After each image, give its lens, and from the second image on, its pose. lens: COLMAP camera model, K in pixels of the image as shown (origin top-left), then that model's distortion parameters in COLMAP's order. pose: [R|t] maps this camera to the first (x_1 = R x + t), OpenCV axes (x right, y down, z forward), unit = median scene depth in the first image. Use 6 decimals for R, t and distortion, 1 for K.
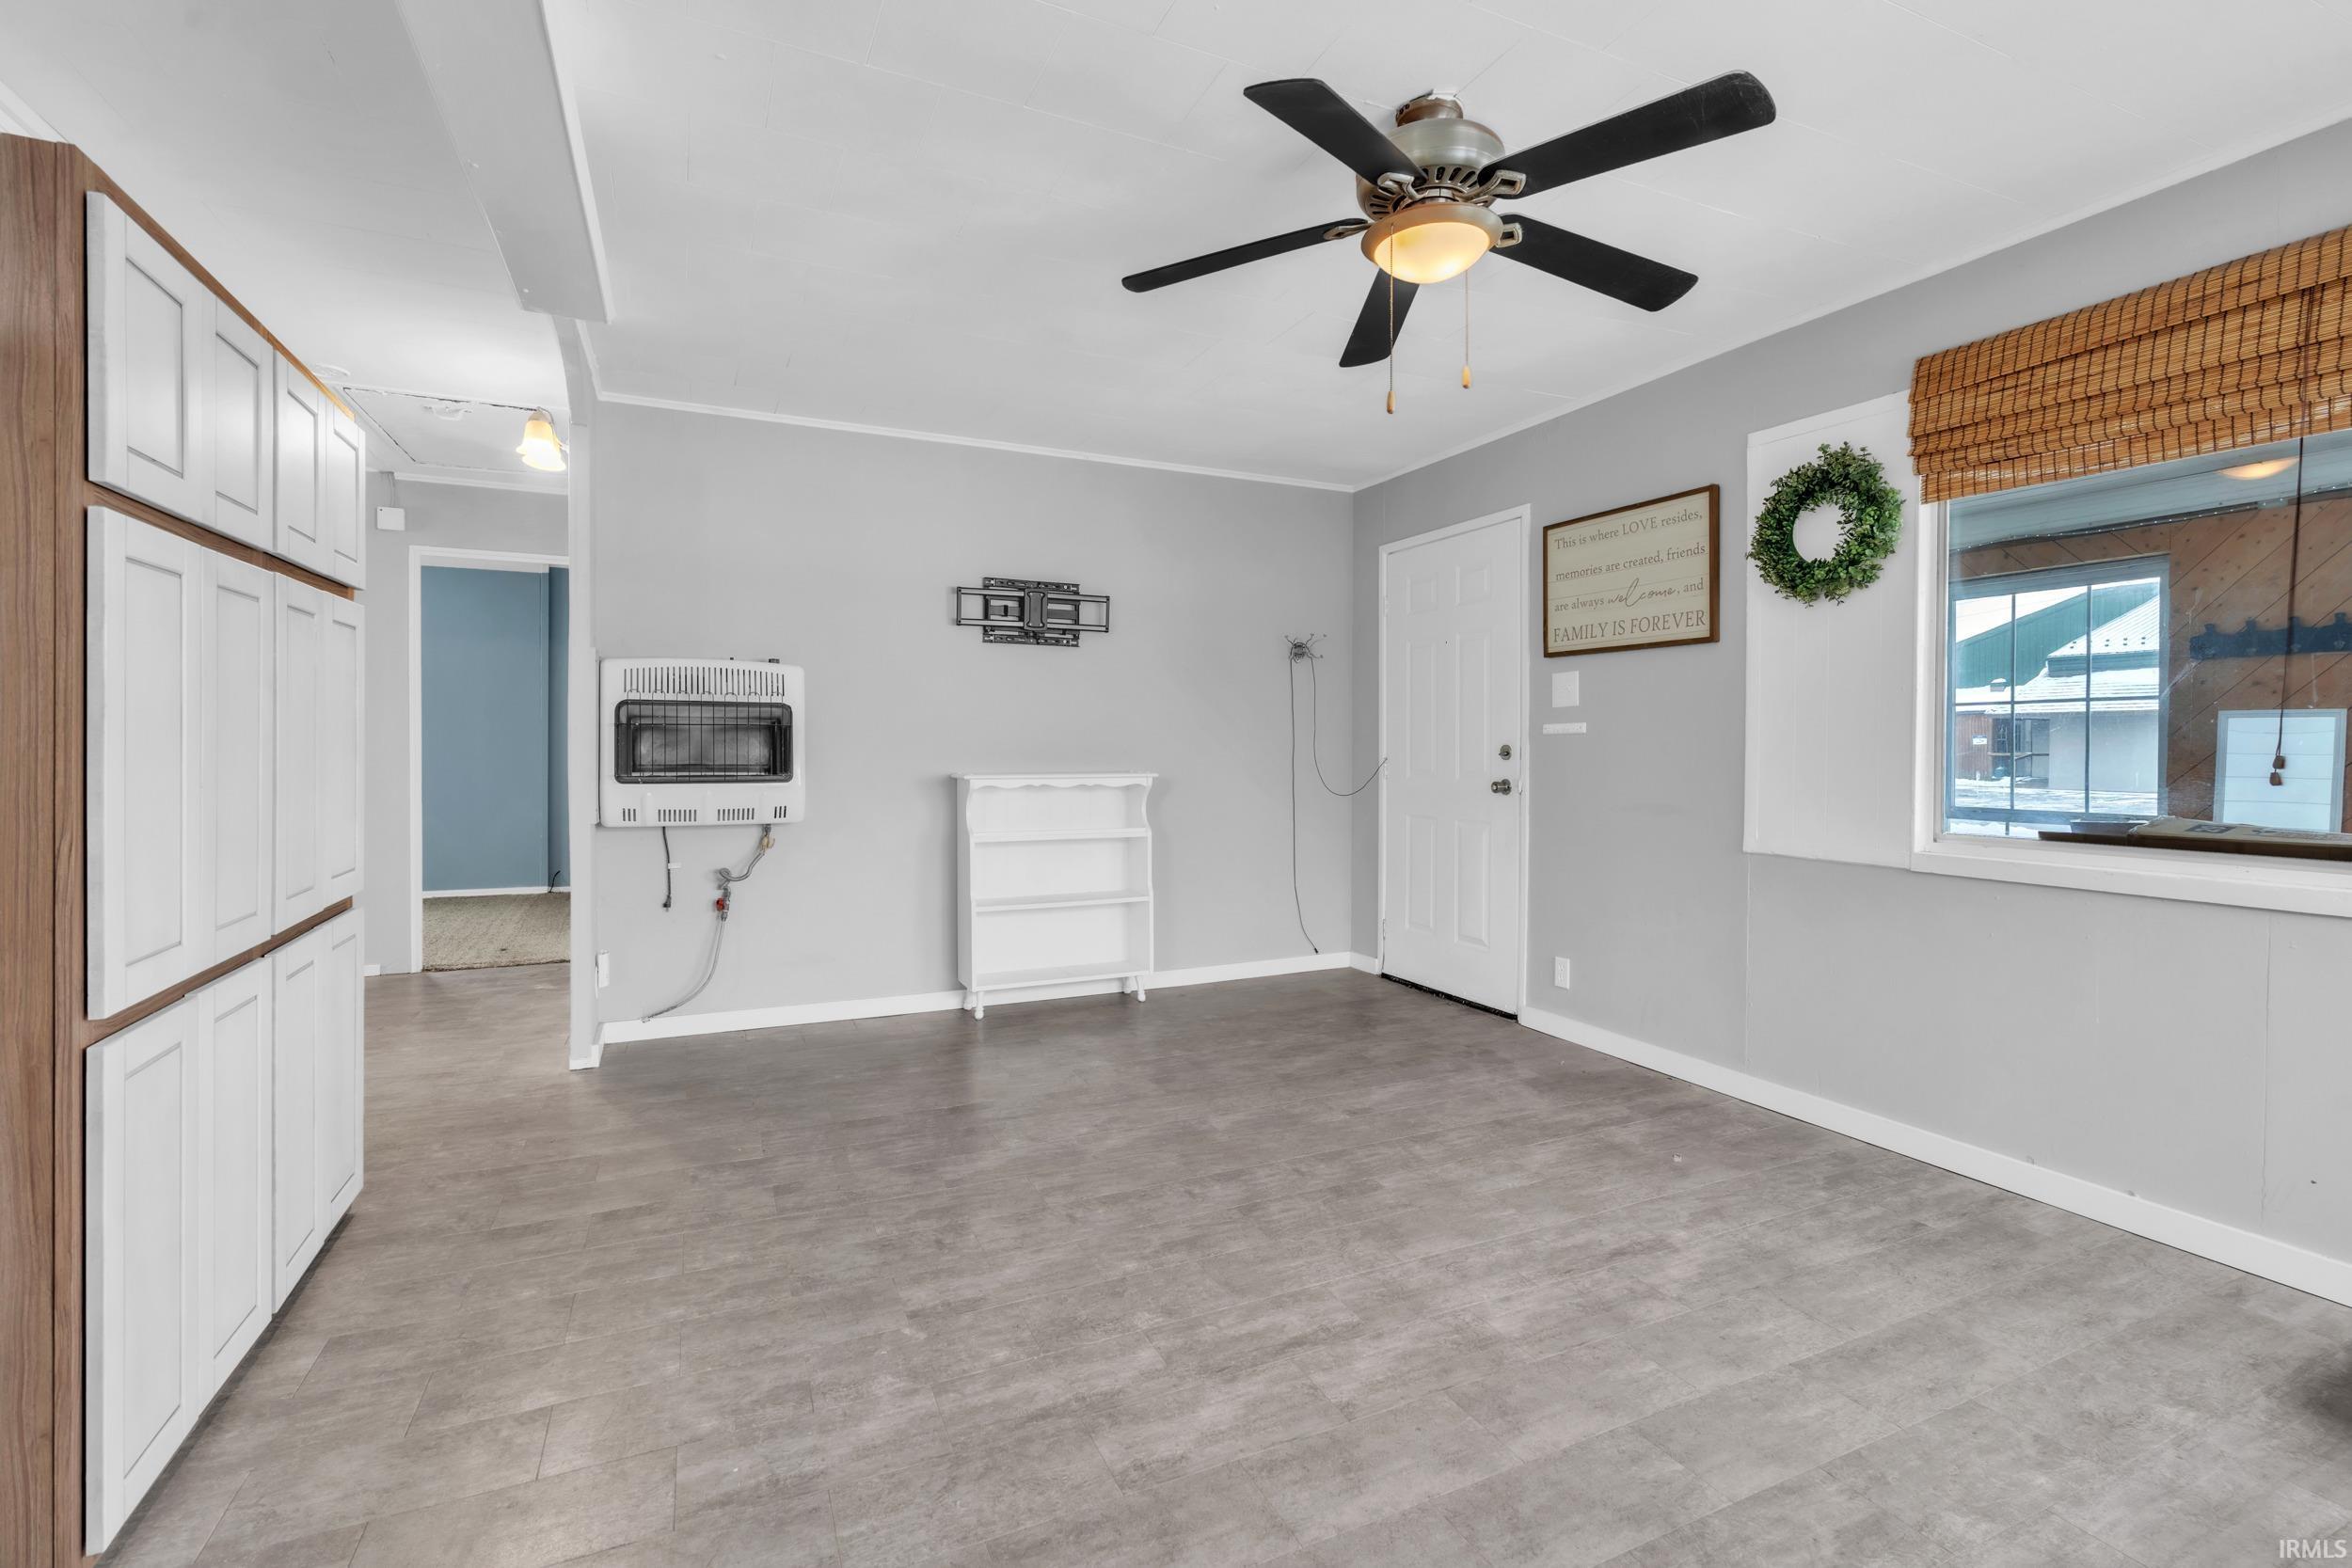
lens RADIAL K [[1096.0, 0, 1223.3], [0, 1096.0, 749.9], [0, 0, 1]] dist [-0.008366, 0.000292]
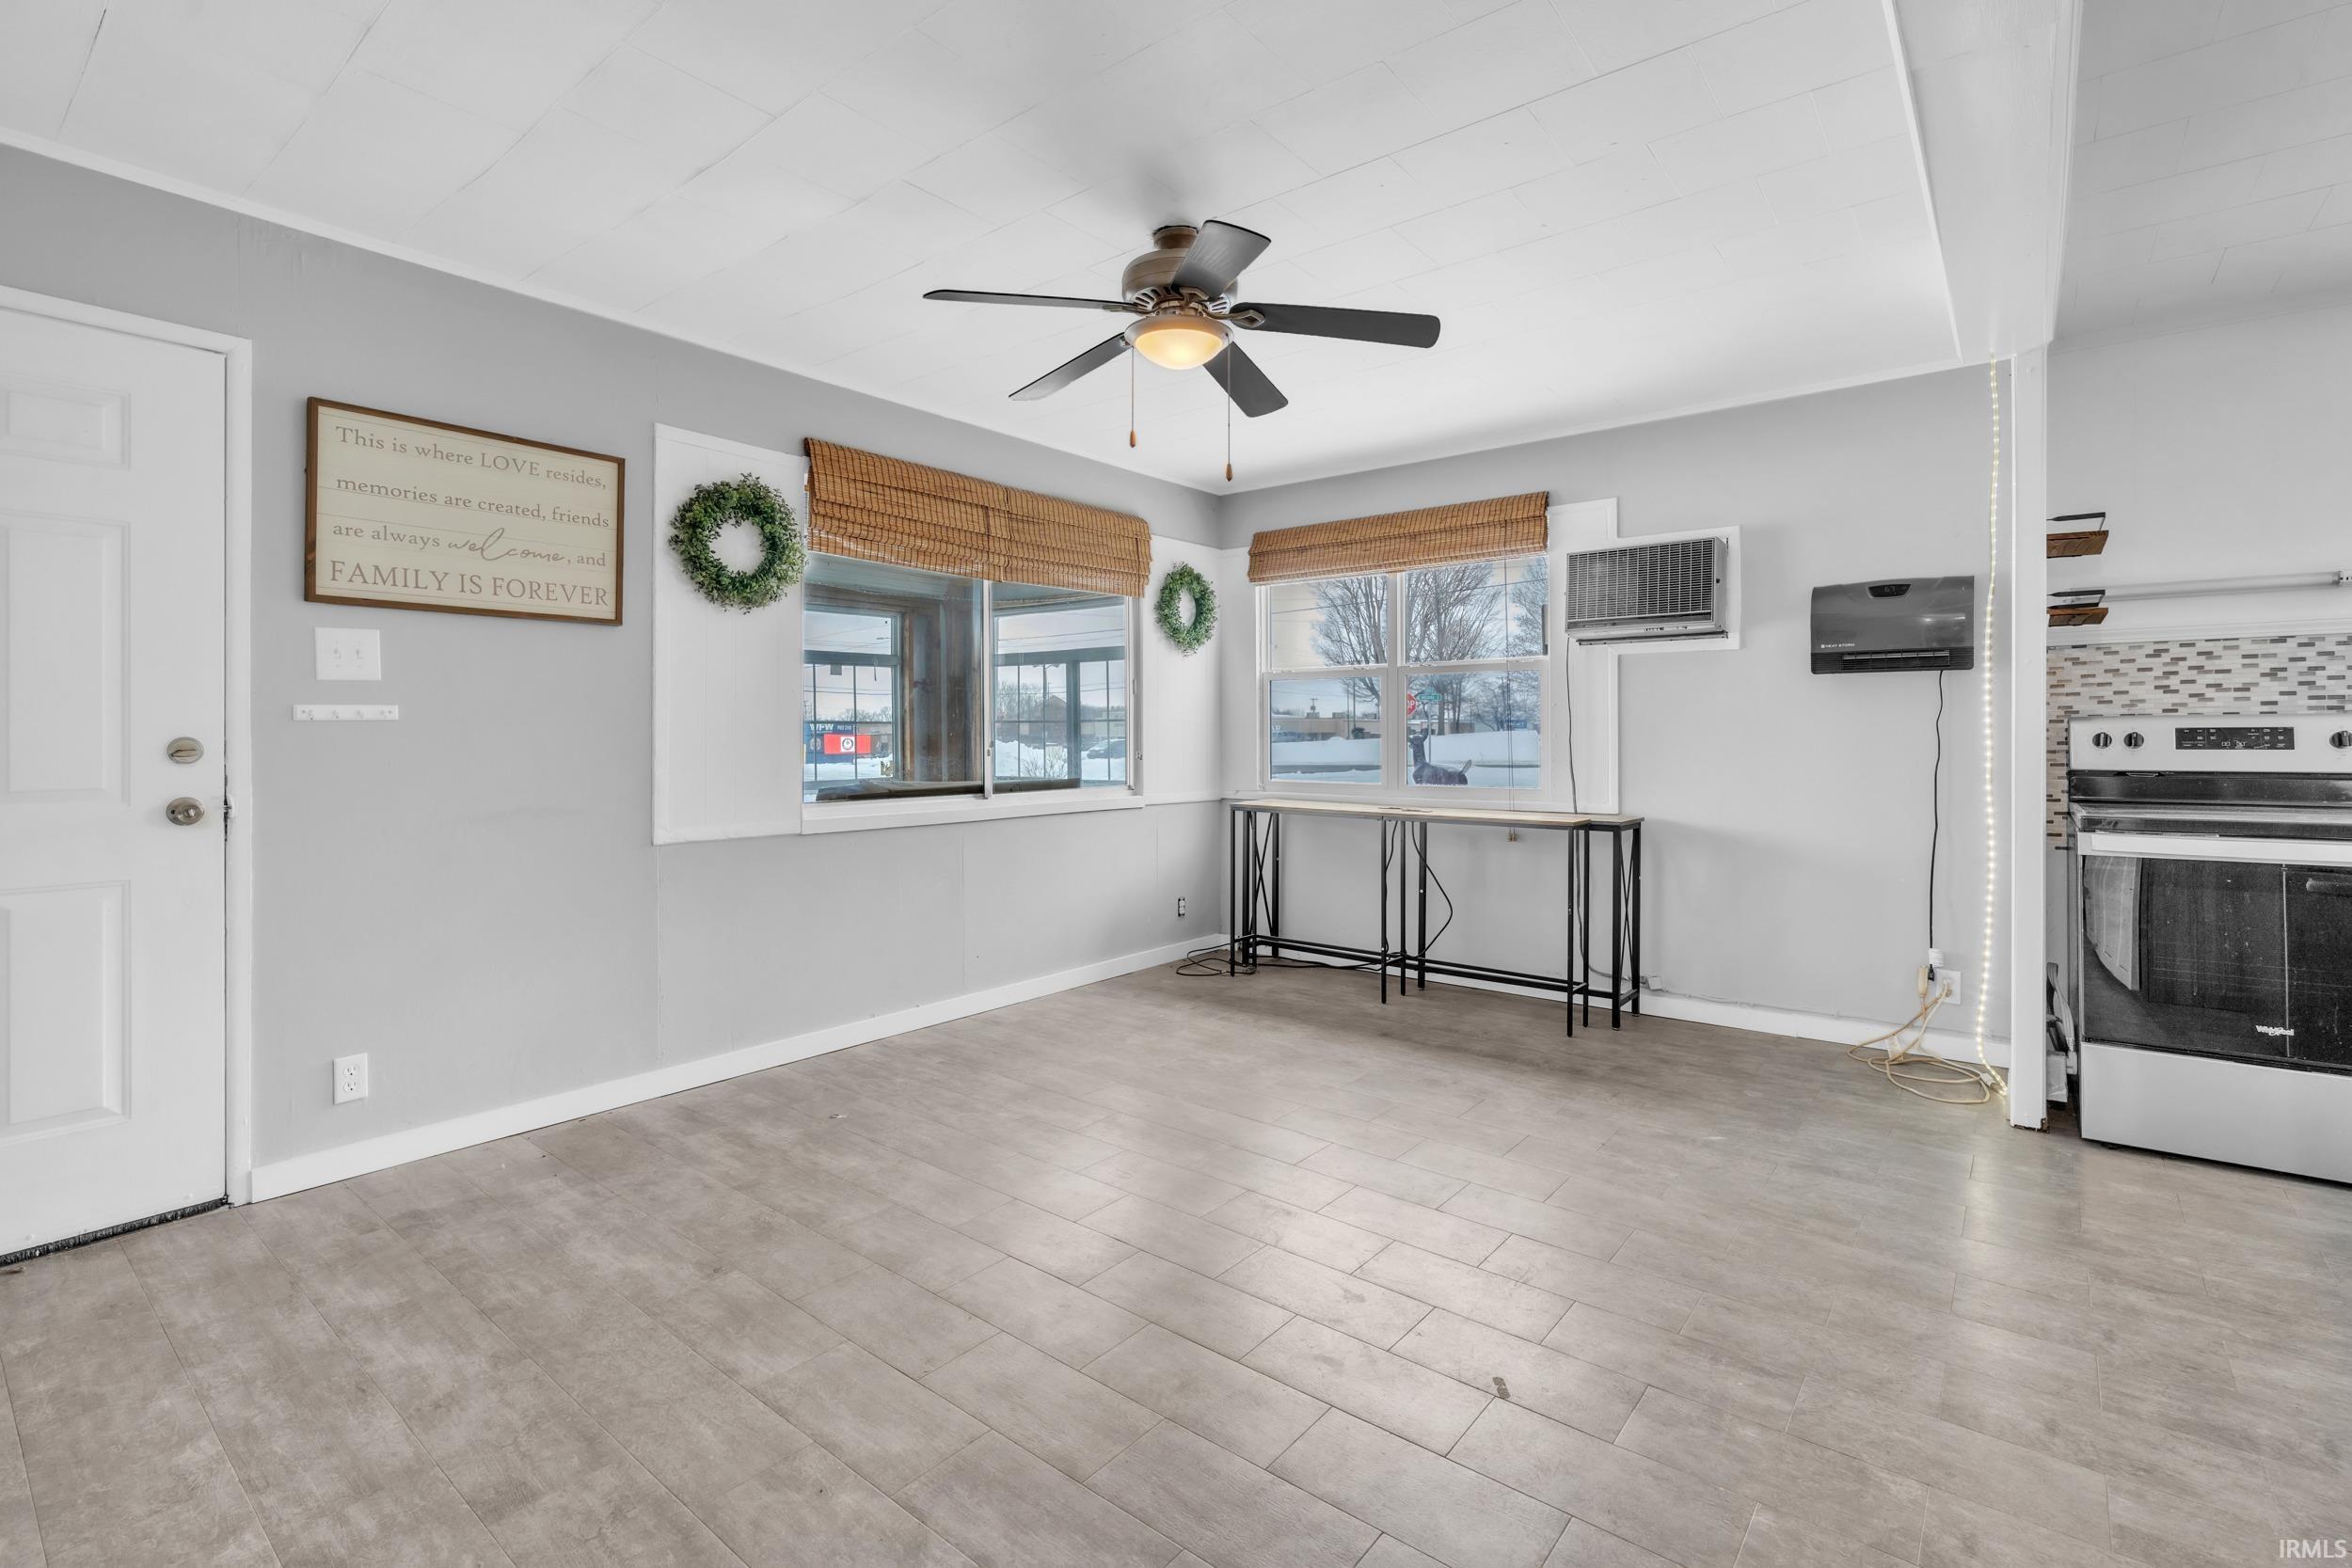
lens RADIAL K [[1058.0, 0, 1177.2], [0, 1058.0, 719.6], [0, 0, 1]] dist [-0.003845, -0.000135]
pose [[-0.428081, 0.008787, 0.903698, -0.660591], [0.002356, 0.999960, -0.008607, -0.011399], [-0.903737, -0.001555, -0.428085, 1.106786]]
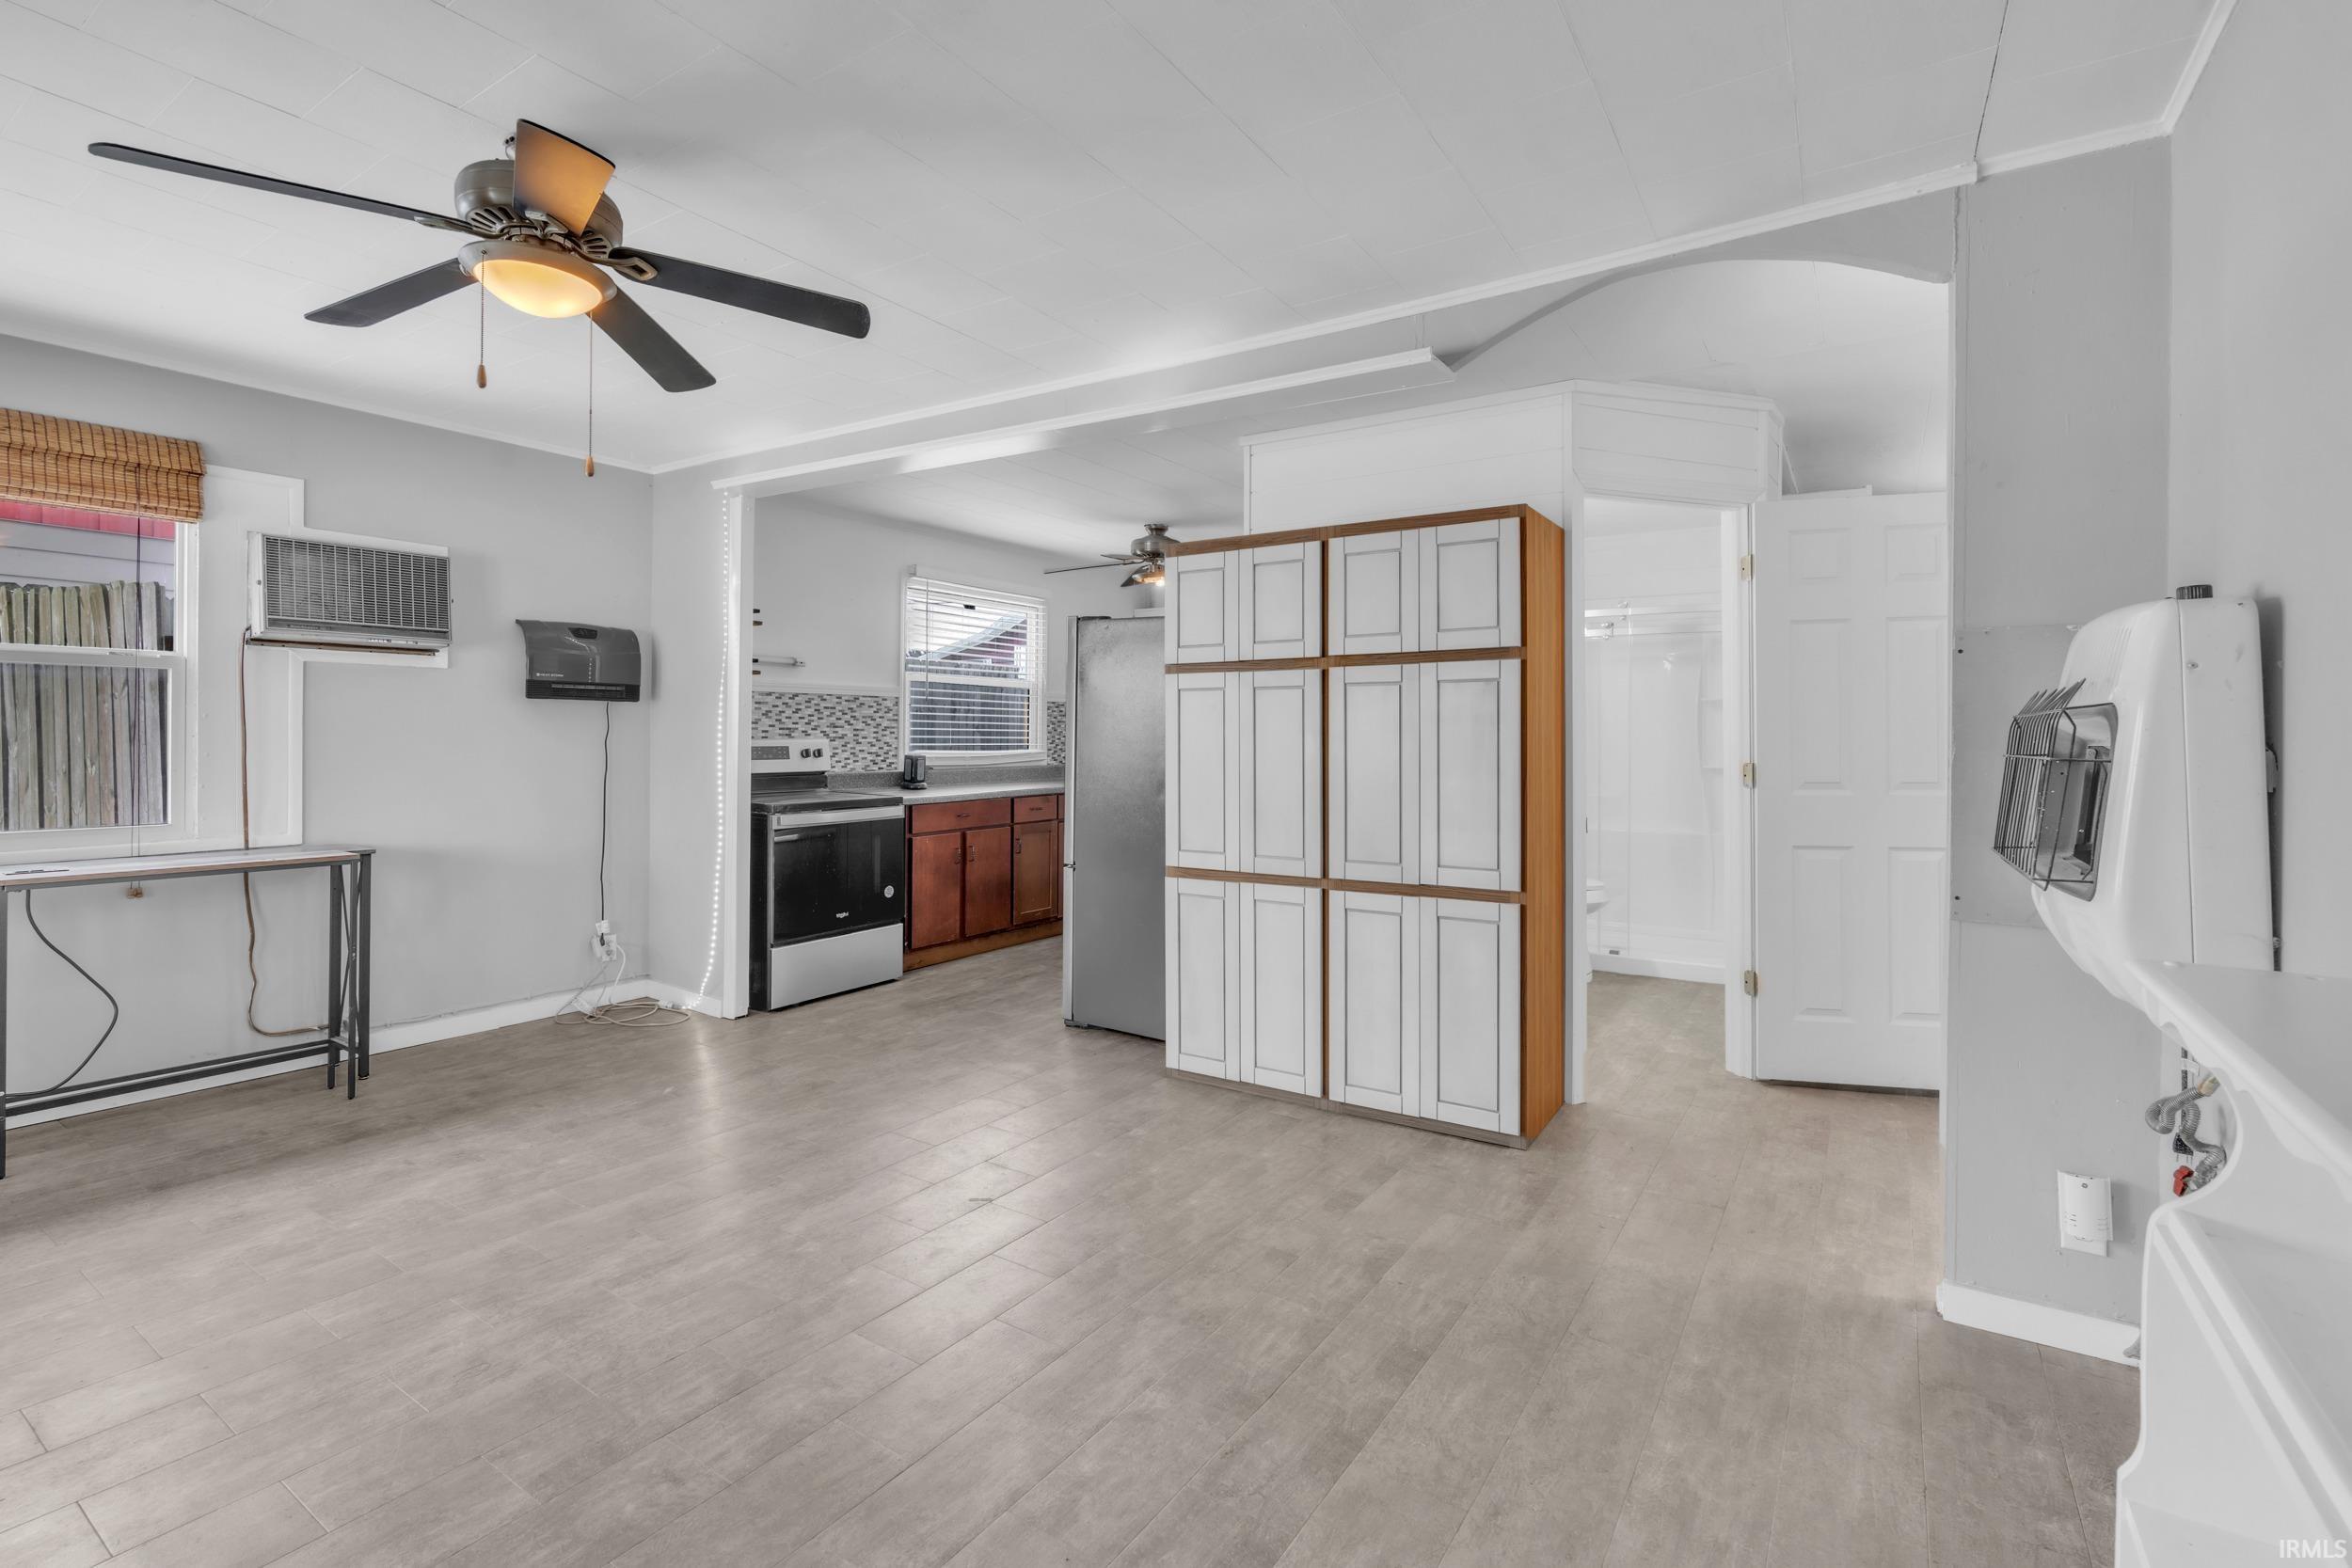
lens RADIAL K [[1043.2, 0, 1184.0], [0, 1043.2, 758.3], [0, 0, 1]] dist [-0.009261, -0.000055]
pose [[-0.864157, -0.001147, -0.503222, 0.107088], [-0.014369, 0.999646, 0.022397, -0.039011], [0.503018, 0.026586, -0.863867, 1.535181]]
